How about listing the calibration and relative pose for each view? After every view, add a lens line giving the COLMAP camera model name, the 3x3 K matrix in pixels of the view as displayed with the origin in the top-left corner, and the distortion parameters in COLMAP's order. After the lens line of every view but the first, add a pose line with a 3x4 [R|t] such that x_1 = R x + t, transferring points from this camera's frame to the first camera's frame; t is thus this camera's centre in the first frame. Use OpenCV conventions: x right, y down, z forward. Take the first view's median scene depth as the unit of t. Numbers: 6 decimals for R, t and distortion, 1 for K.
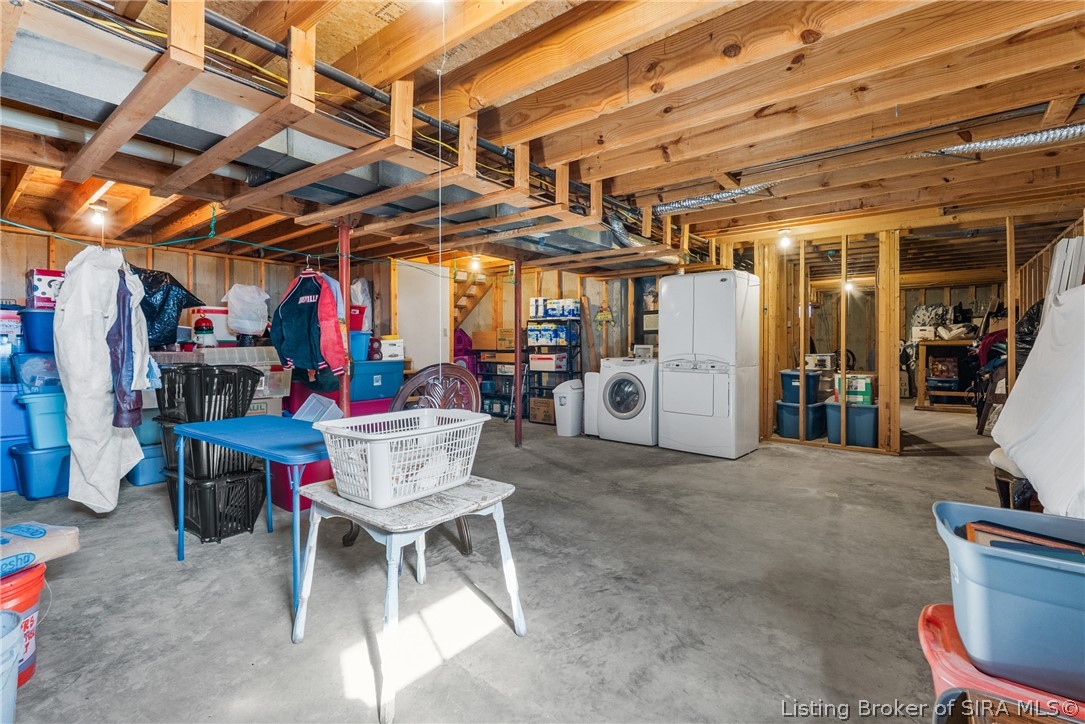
lens RADIAL K [[487.7, 0, 540.9], [0, 487.7, 341.5], [0, 0, 1]] dist [0.000355, -0.000048]
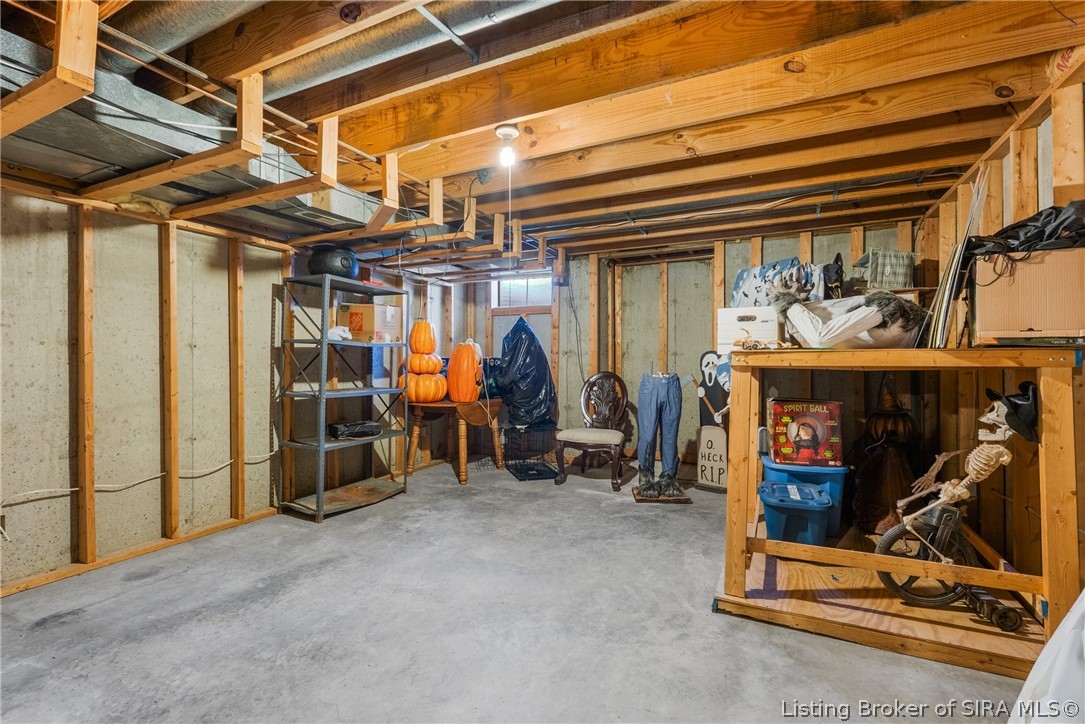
lens RADIAL K [[486.1, 0, 542.5], [0, 486.1, 362.0], [0, 0, 1]] dist [0.000176, 0.000030]
pose [[0.976184, -0.002976, 0.216925, 0.559011], [0.001776, 0.999982, 0.005727, 0.001854], [-0.216939, -0.005205, 0.976171, 0.689177]]
